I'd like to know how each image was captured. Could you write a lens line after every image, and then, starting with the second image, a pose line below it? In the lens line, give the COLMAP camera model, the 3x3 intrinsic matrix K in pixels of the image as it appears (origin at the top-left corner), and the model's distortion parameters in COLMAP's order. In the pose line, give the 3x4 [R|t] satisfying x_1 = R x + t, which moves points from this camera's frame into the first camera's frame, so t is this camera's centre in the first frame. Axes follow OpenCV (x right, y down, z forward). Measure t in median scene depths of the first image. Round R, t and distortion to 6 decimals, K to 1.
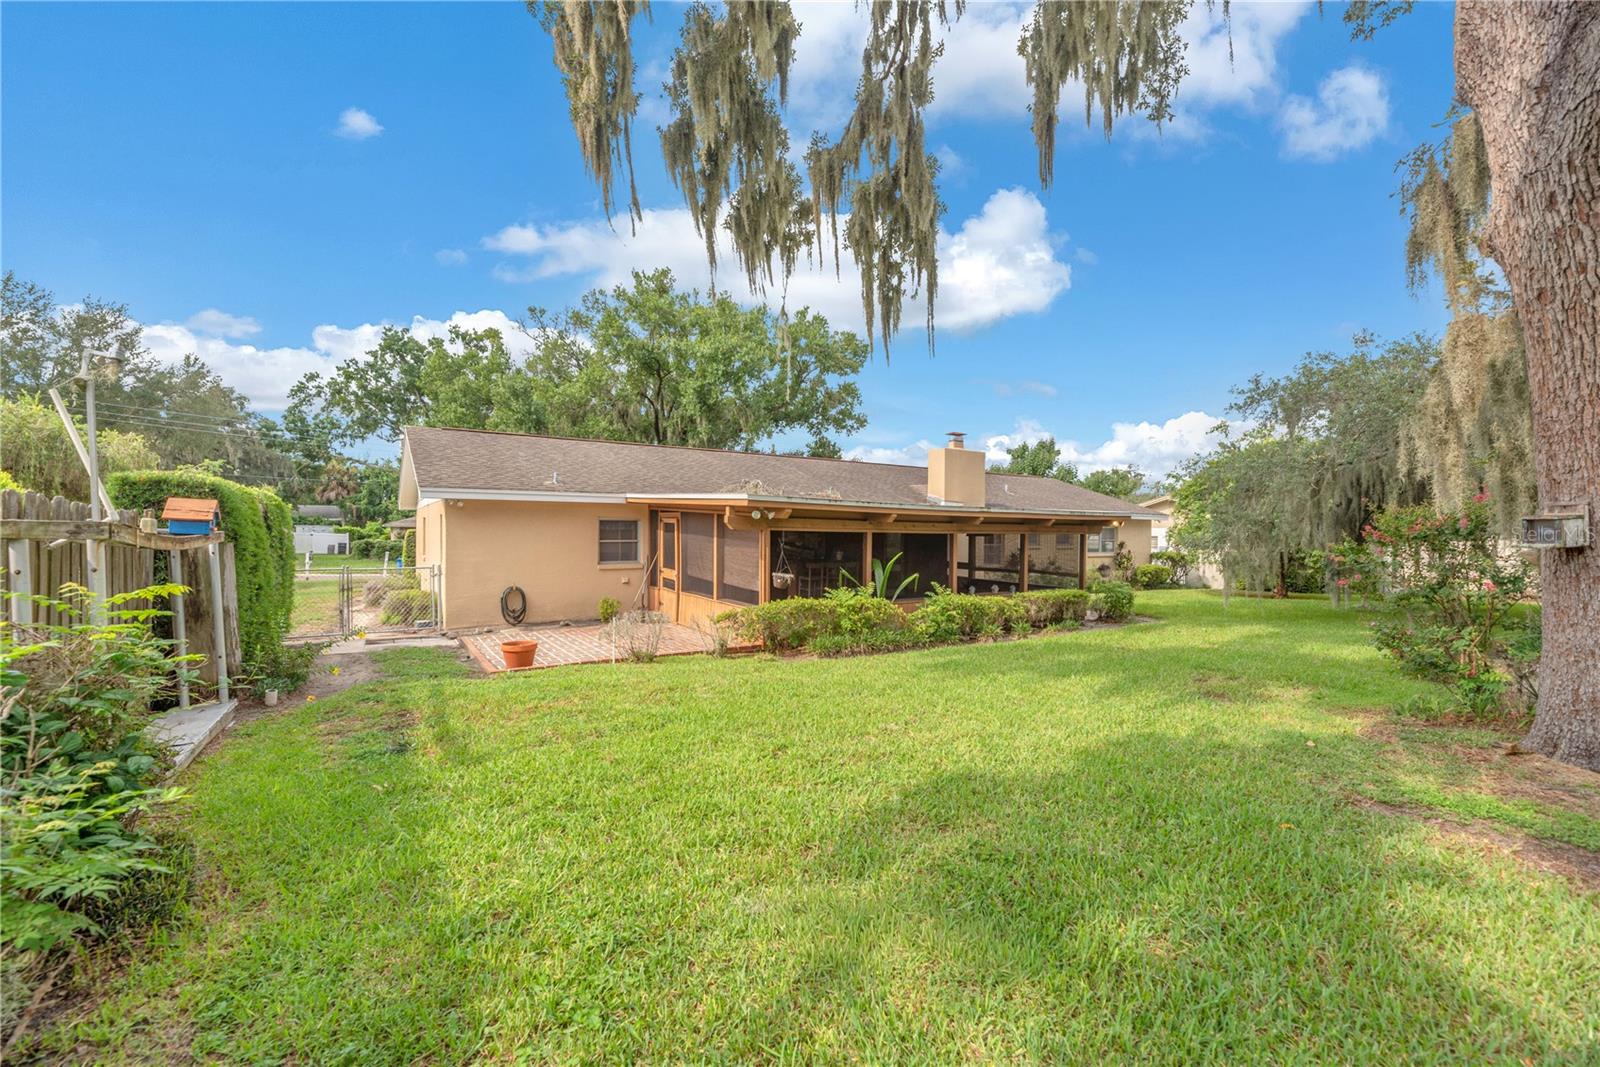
lens RADIAL K [[652.4, 0, 800.2], [0, 652.4, 533.0], [0, 0, 1]] dist [0.000514, 0.000477]
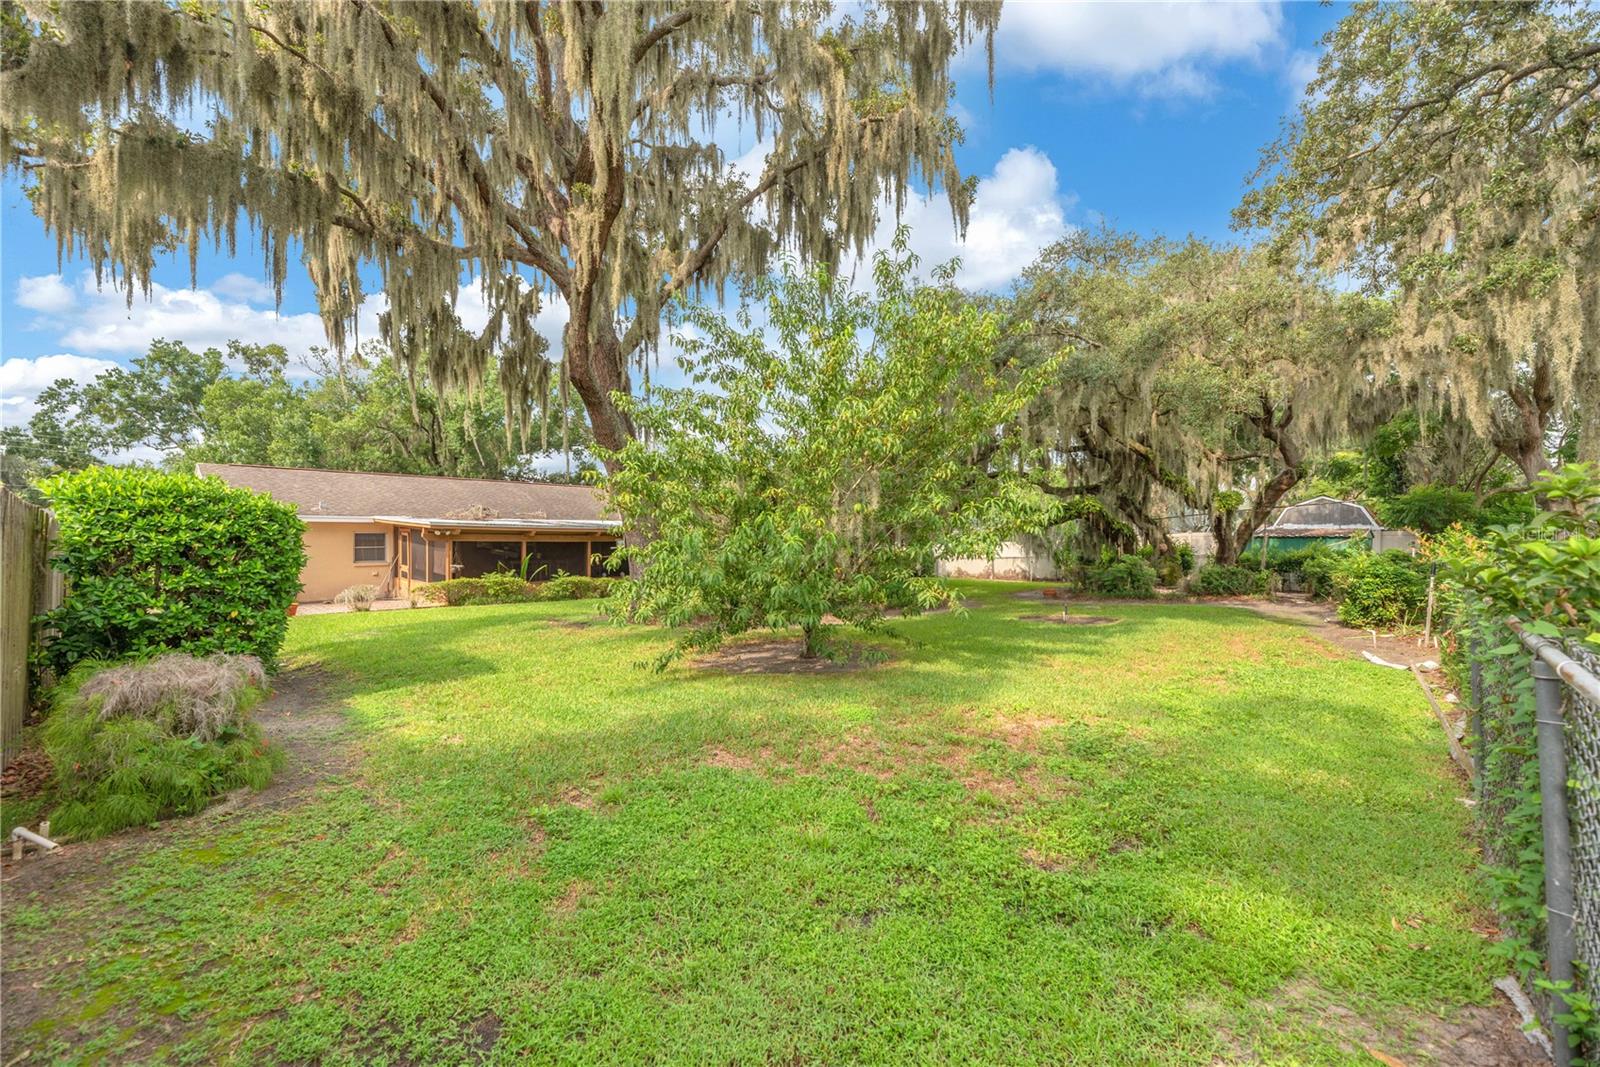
lens RADIAL K [[652.4, 0, 799.9], [0, 652.4, 536.5], [0, 0, 1]] dist [0.000514, 0.000477]
pose [[0.973460, -0.004505, 0.228811, 0.110841], [0.004405, 0.999990, 0.000950, -0.003205], [-0.228813, 0.000083, 0.973470, -0.223511]]
